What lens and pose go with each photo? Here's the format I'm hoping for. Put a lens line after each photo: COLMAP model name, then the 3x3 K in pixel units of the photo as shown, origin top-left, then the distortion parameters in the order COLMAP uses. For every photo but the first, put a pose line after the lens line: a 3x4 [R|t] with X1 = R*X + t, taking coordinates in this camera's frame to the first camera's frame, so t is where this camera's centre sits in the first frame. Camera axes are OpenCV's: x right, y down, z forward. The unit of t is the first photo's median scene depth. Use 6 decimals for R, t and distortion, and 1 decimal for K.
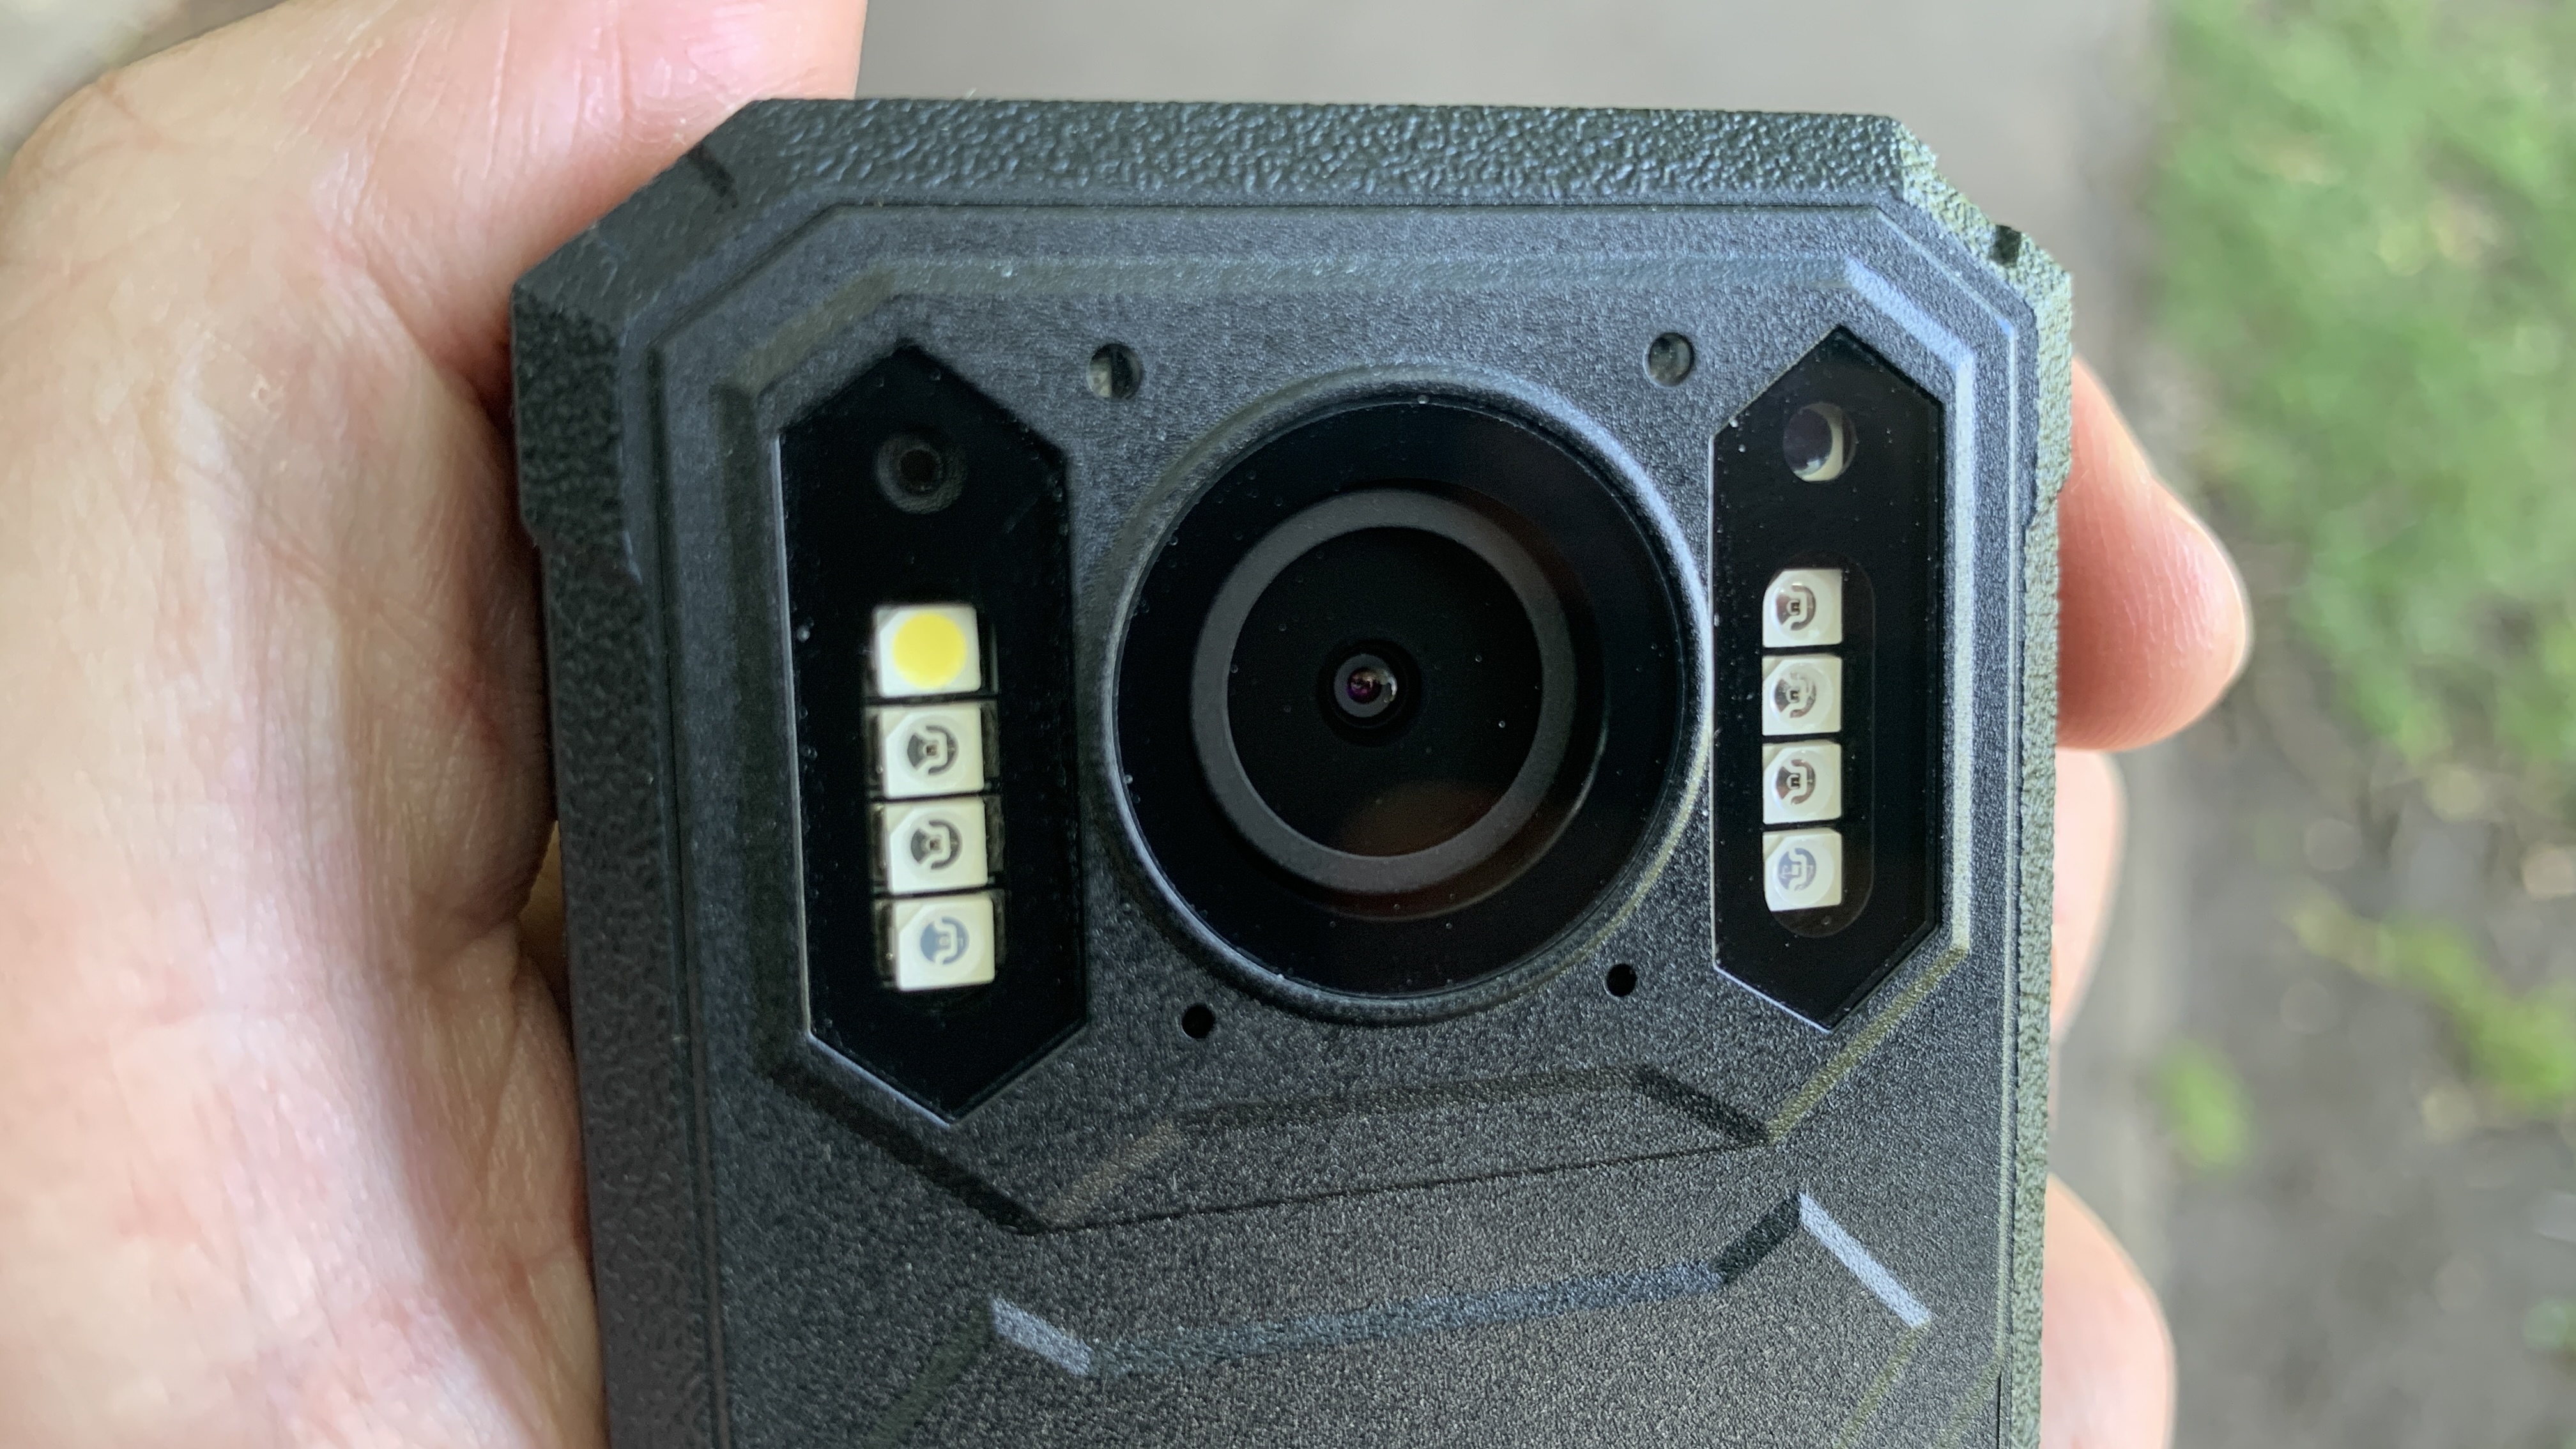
lens RADIAL K [[1976.2, 0, 1299.6], [0, 1976.2, 731.1], [0, 0, 1]] dist [-0.007899, -0.002352]
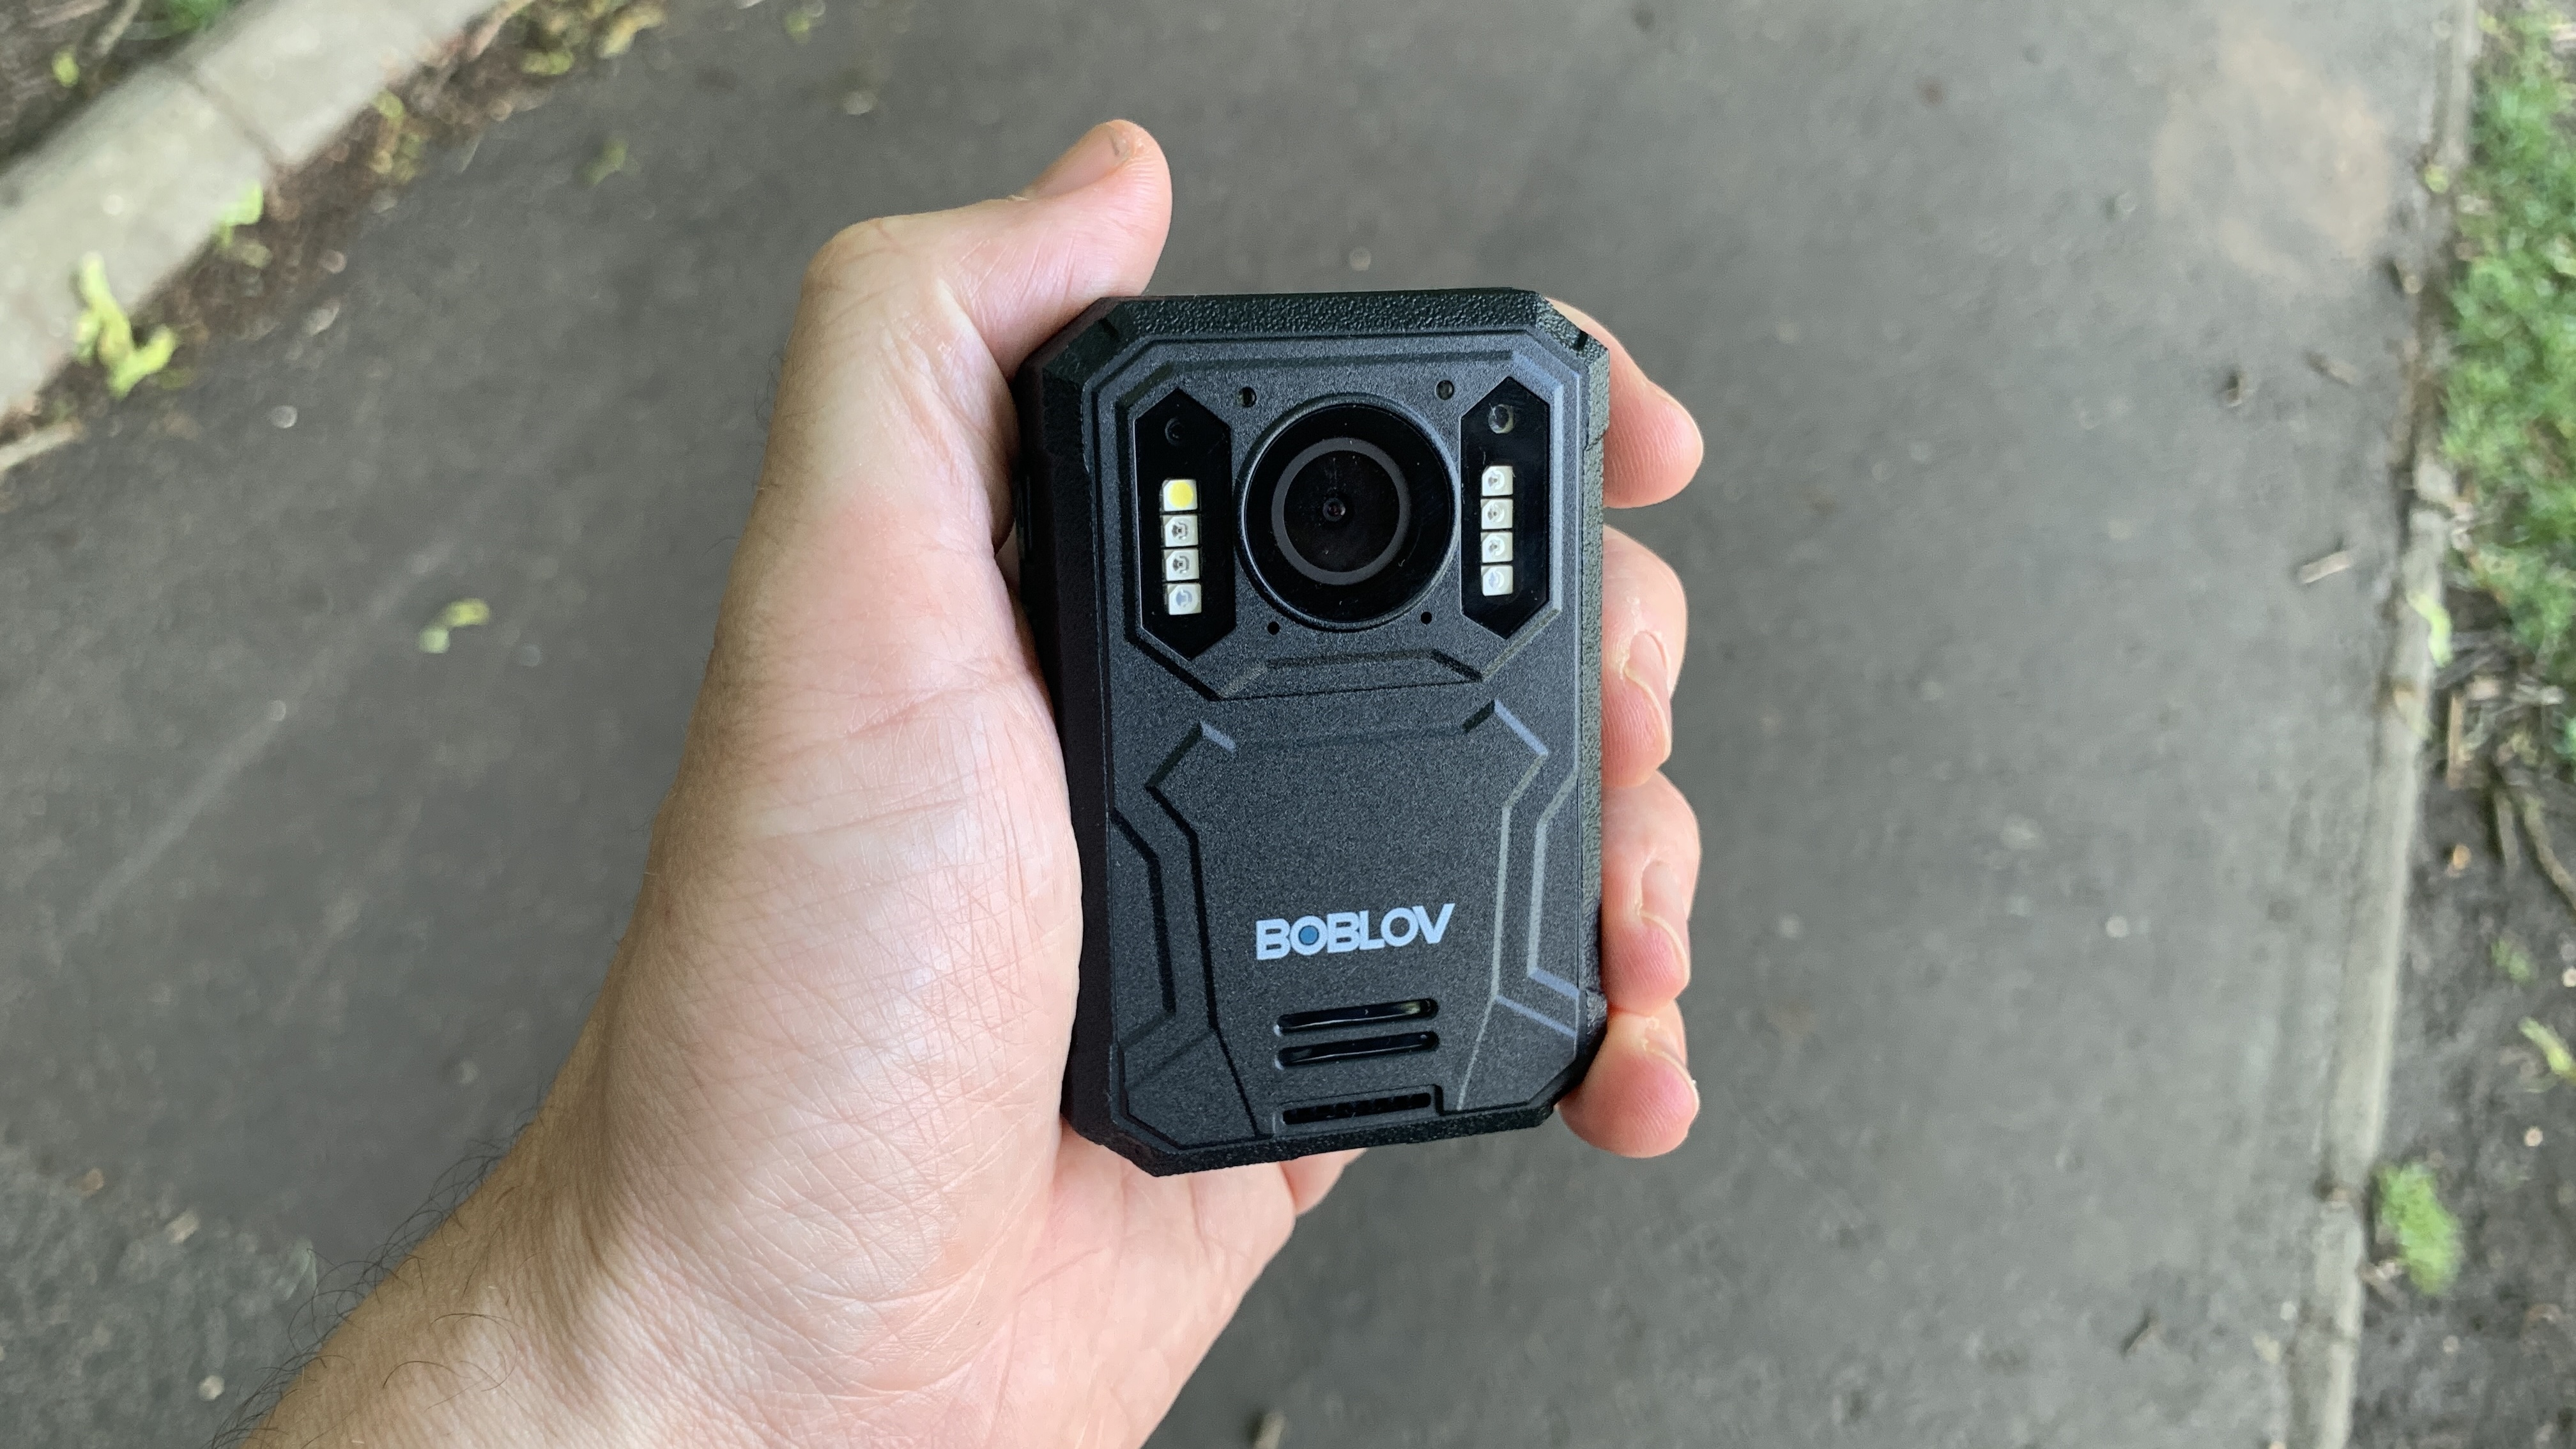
lens RADIAL K [[1976.2, 0, 1287.5], [0, 1976.2, 727.0], [0, 0, 1]] dist [-0.007899, -0.002352]
pose [[0.999976, 0.004769, 0.005030, -0.044566], [-0.005167, 0.996577, 0.082510, 0.054743], [-0.004619, -0.082534, 0.996578, -1.826320]]
